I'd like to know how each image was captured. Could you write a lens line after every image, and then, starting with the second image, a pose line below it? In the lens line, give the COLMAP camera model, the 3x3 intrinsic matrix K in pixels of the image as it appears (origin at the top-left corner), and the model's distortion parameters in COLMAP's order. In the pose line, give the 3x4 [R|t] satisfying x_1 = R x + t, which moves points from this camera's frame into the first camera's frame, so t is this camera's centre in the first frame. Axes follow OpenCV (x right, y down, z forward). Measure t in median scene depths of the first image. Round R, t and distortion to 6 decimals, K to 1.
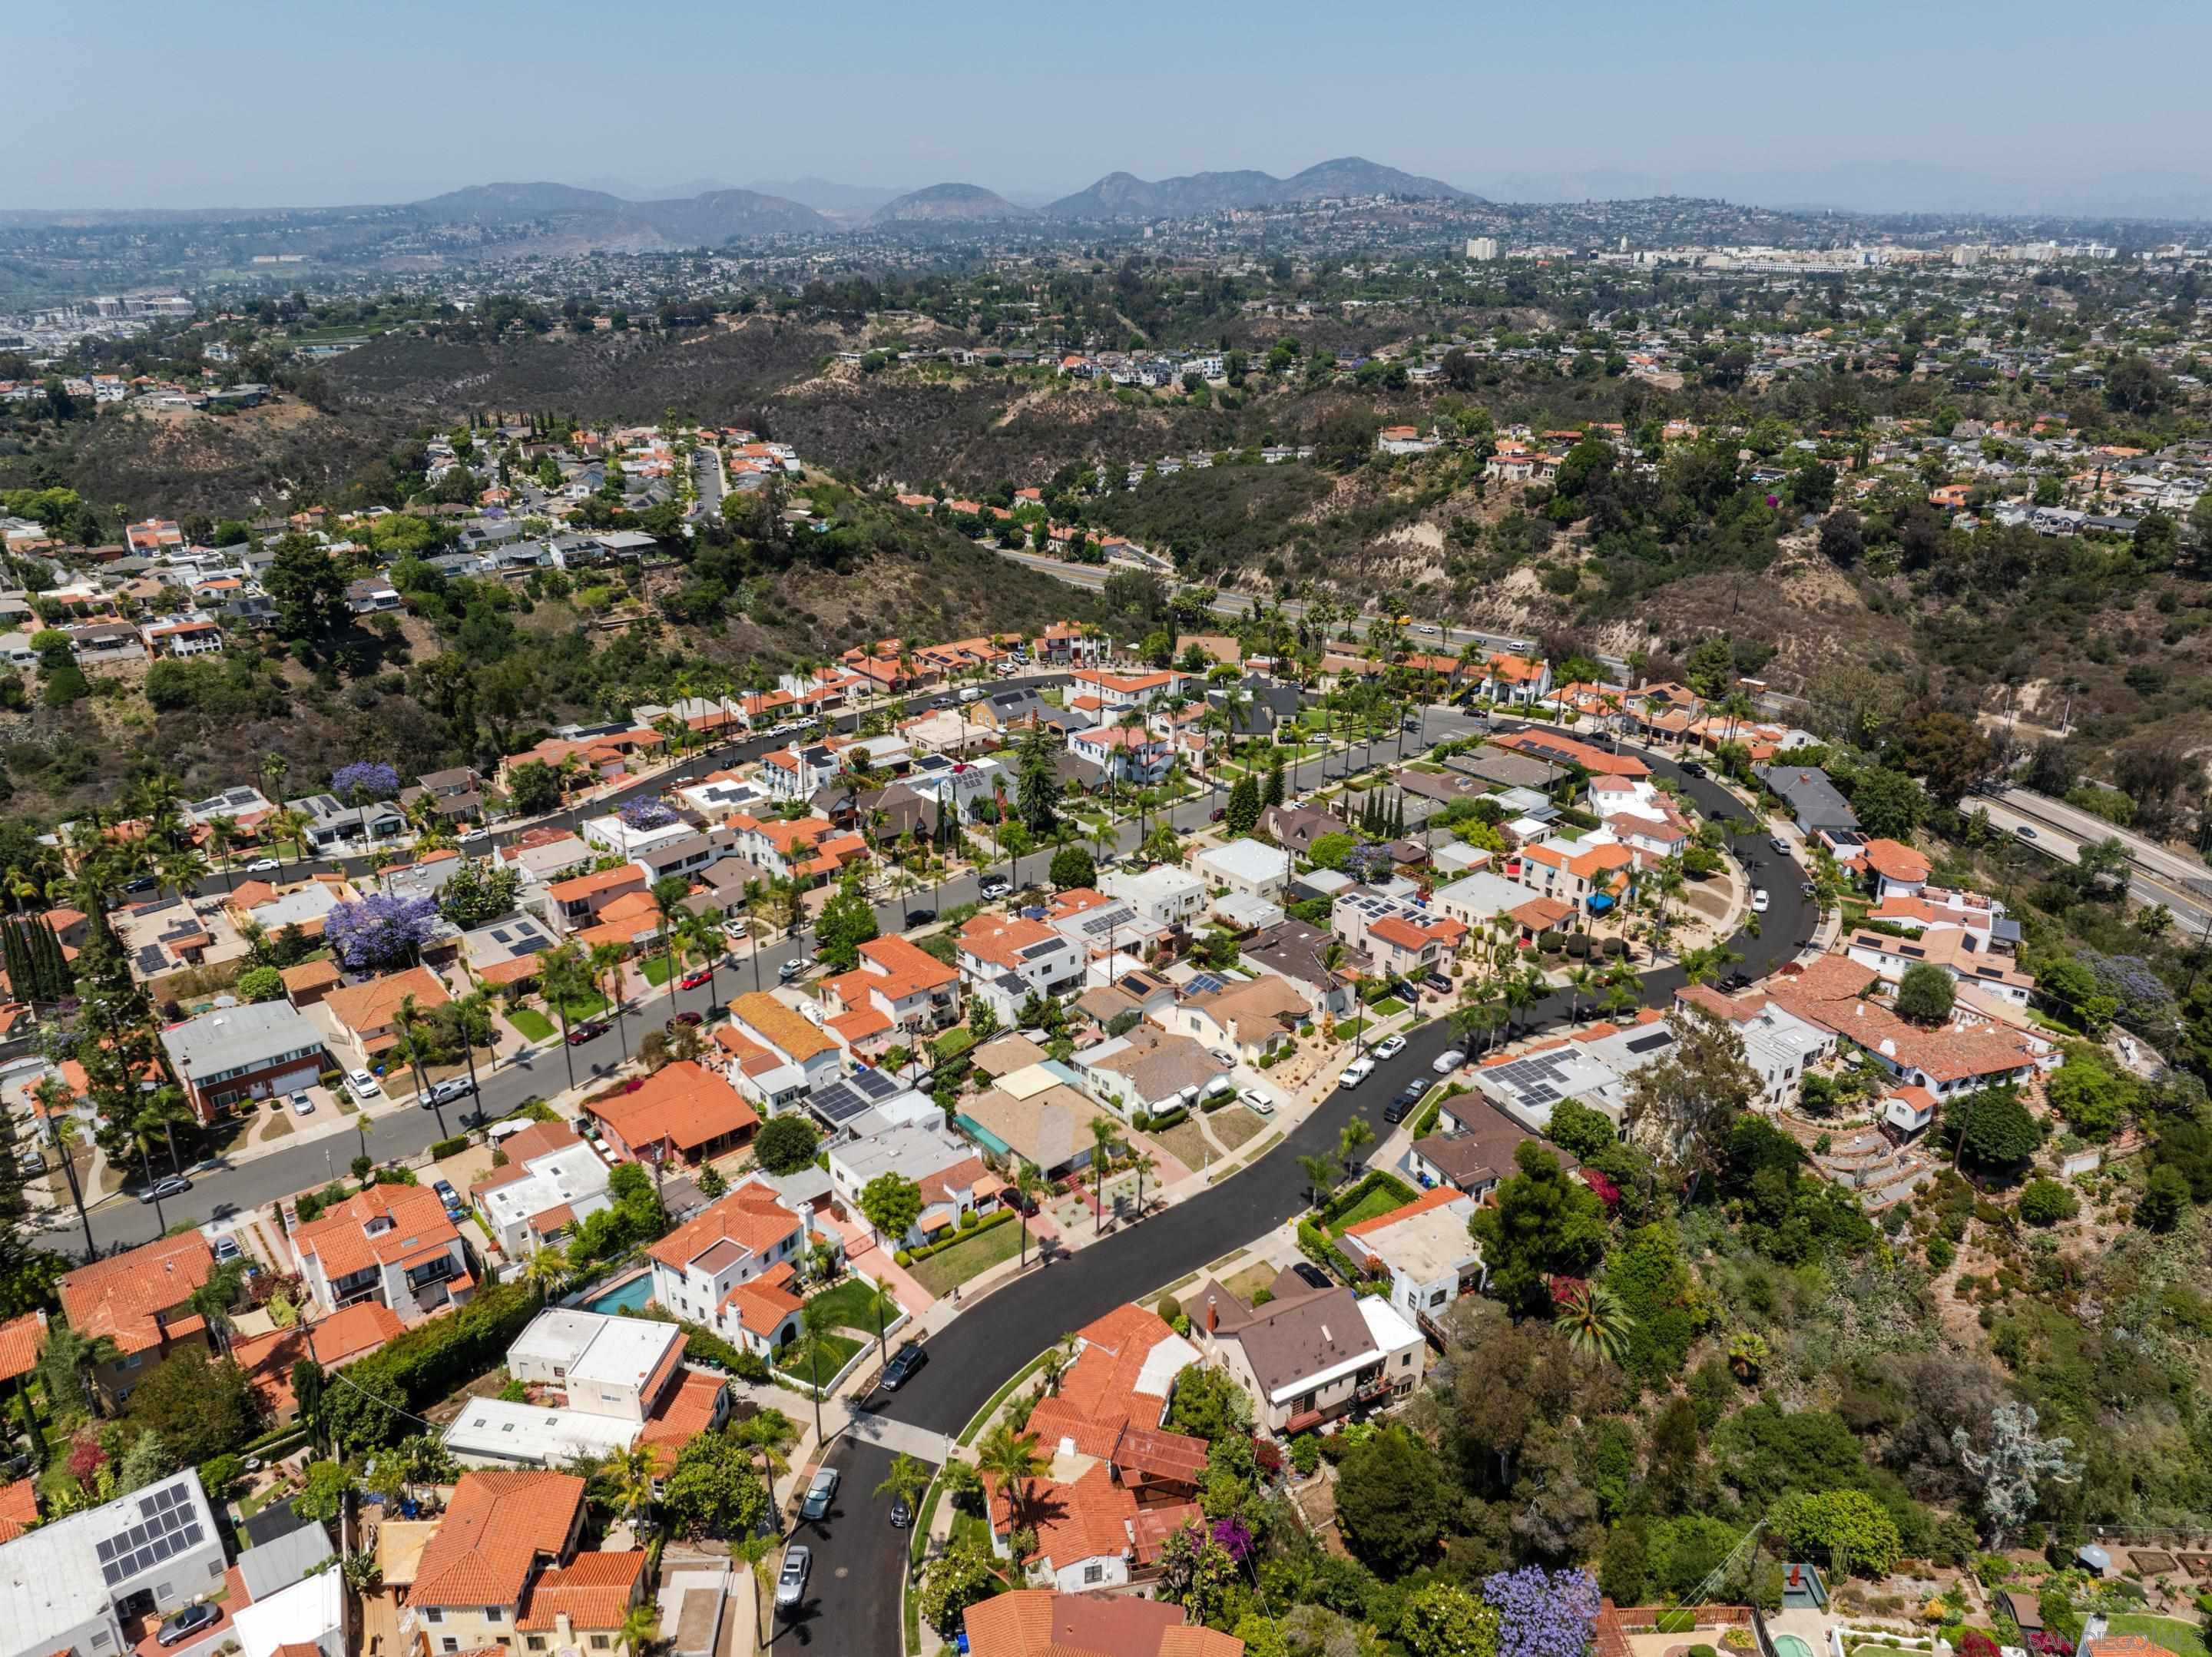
lens RADIAL K [[1549.8, 0, 1104.0], [0, 1549.8, 824.6], [0, 0, 1]] dist [-0.031637, -0.004905]
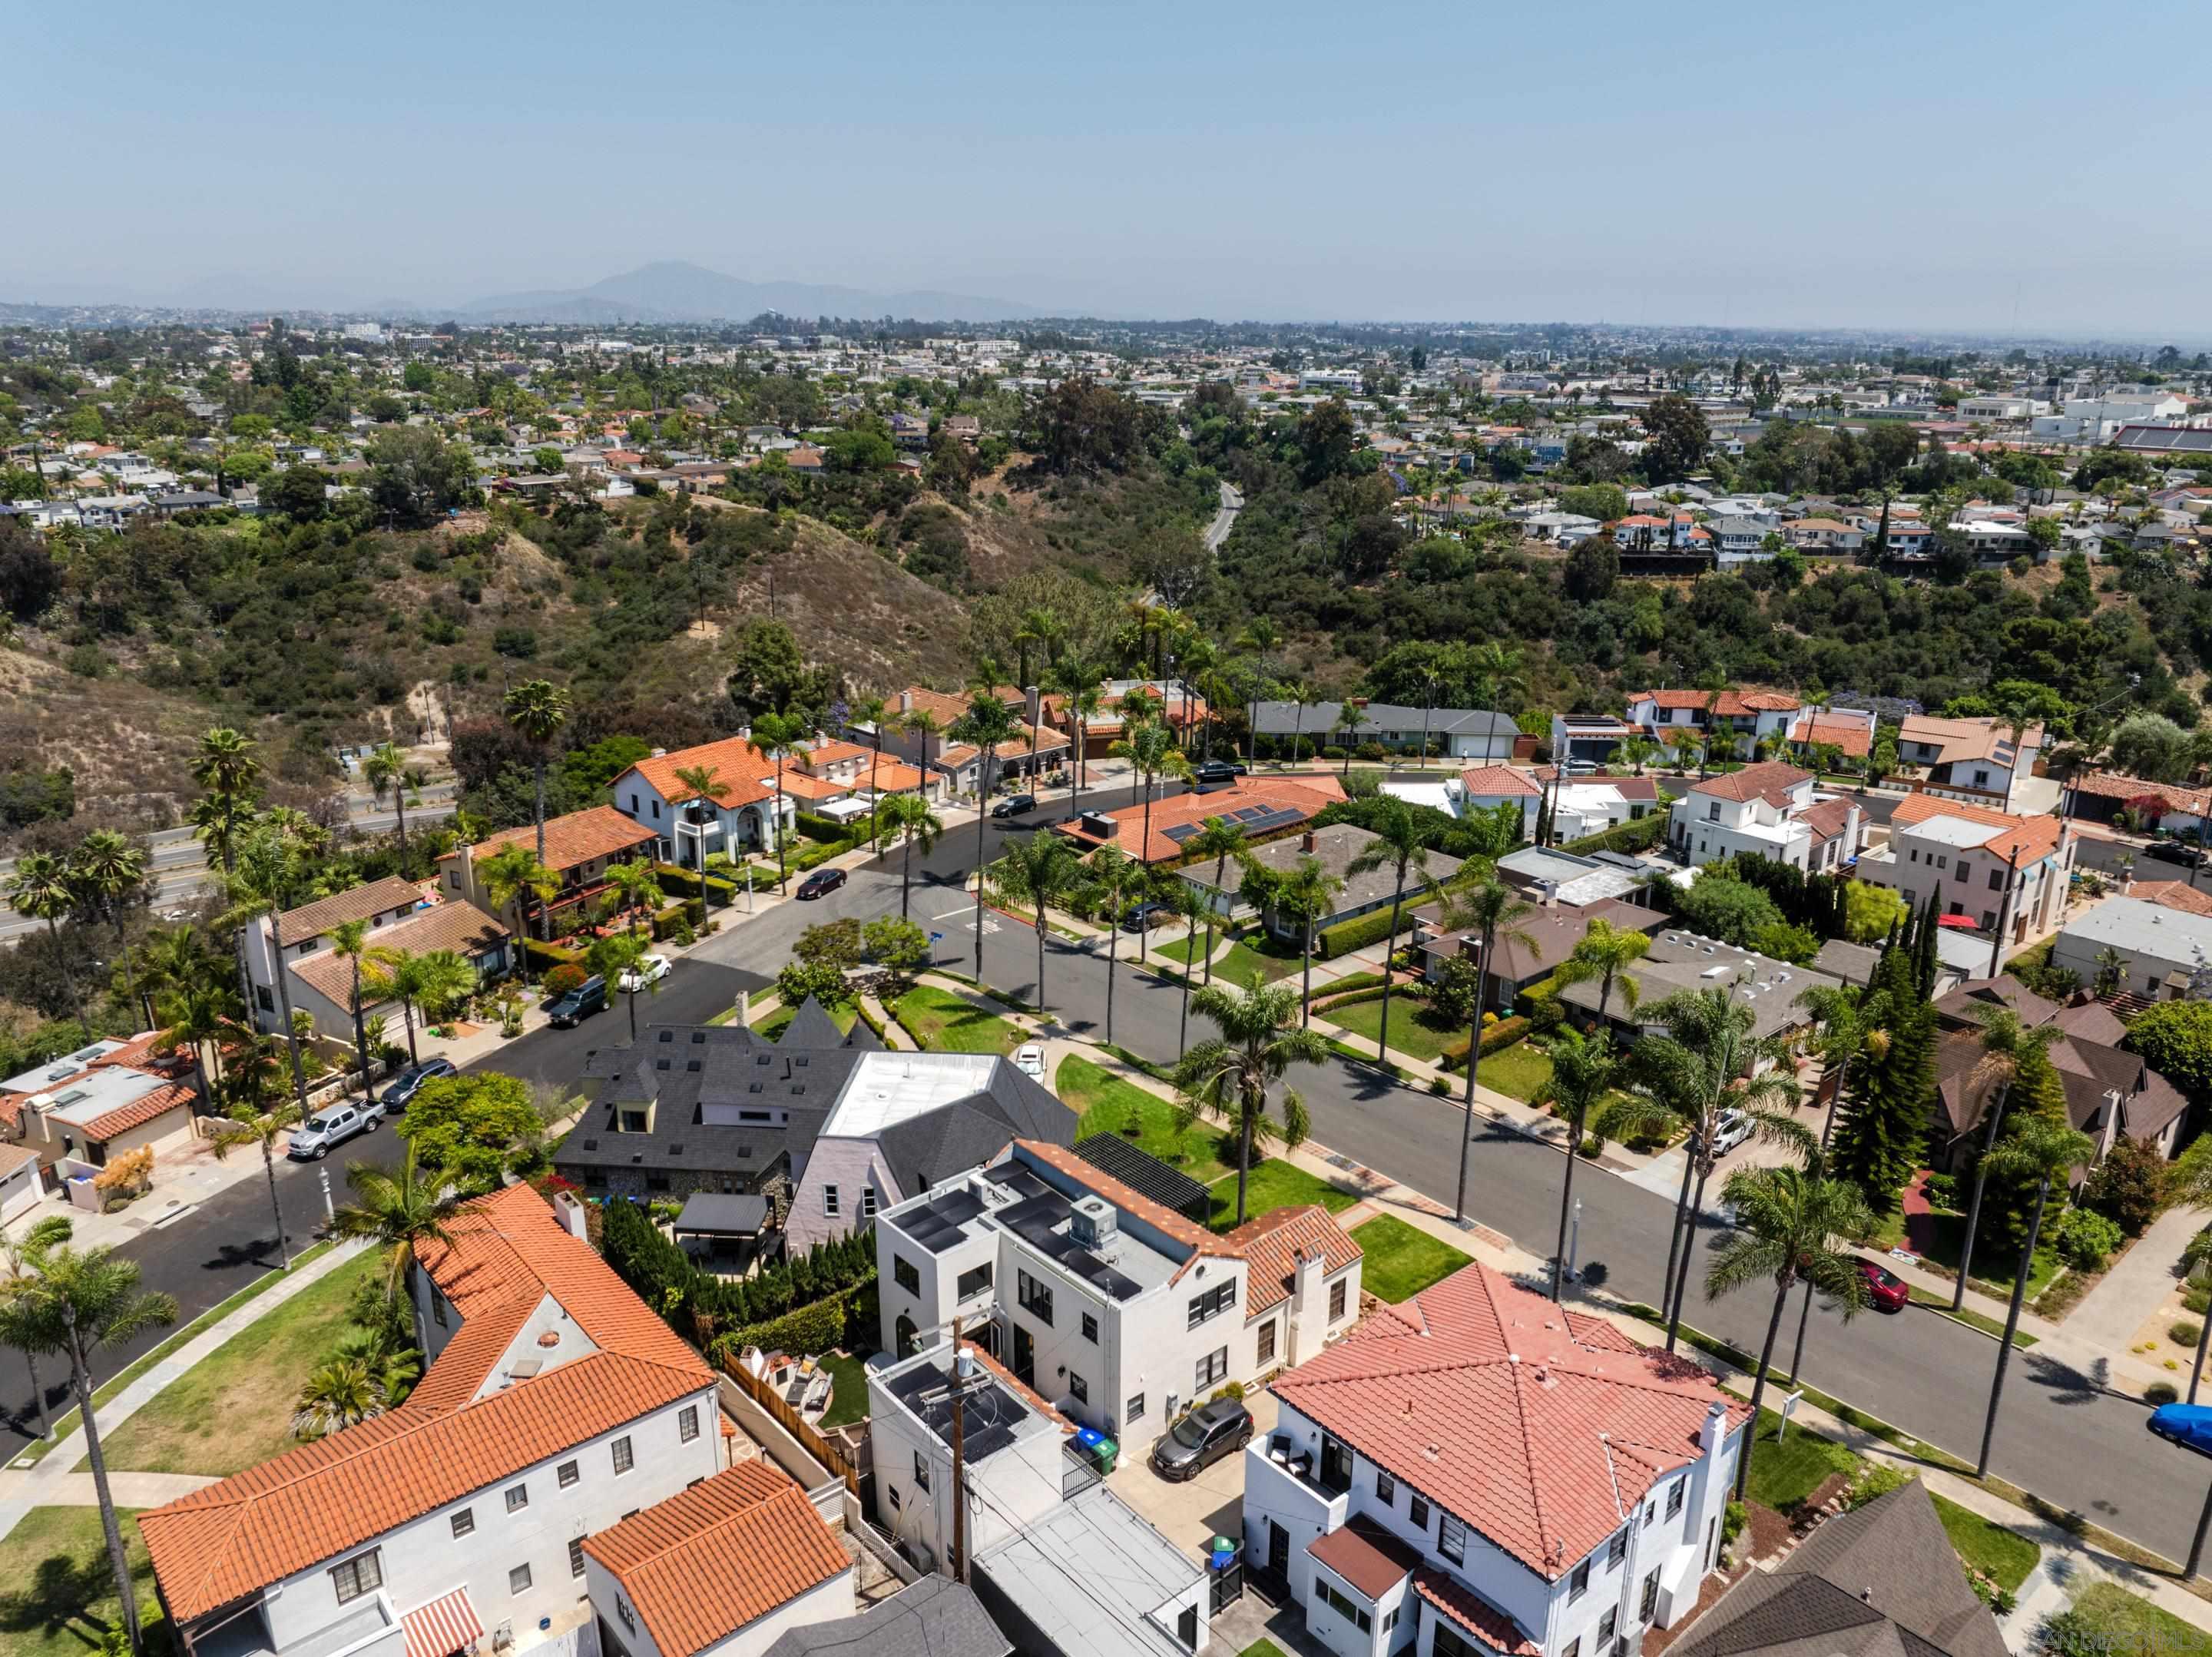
lens RADIAL K [[1568.9, 0, 1106.0], [0, 1568.9, 828.5], [0, 0, 1]] dist [-0.036599, -0.003325]
pose [[0.001067, -0.308231, 0.951311, -0.079643], [0.366671, 0.885174, 0.286390, -0.100675], [-0.930350, 0.348513, 0.113964, 0.514421]]
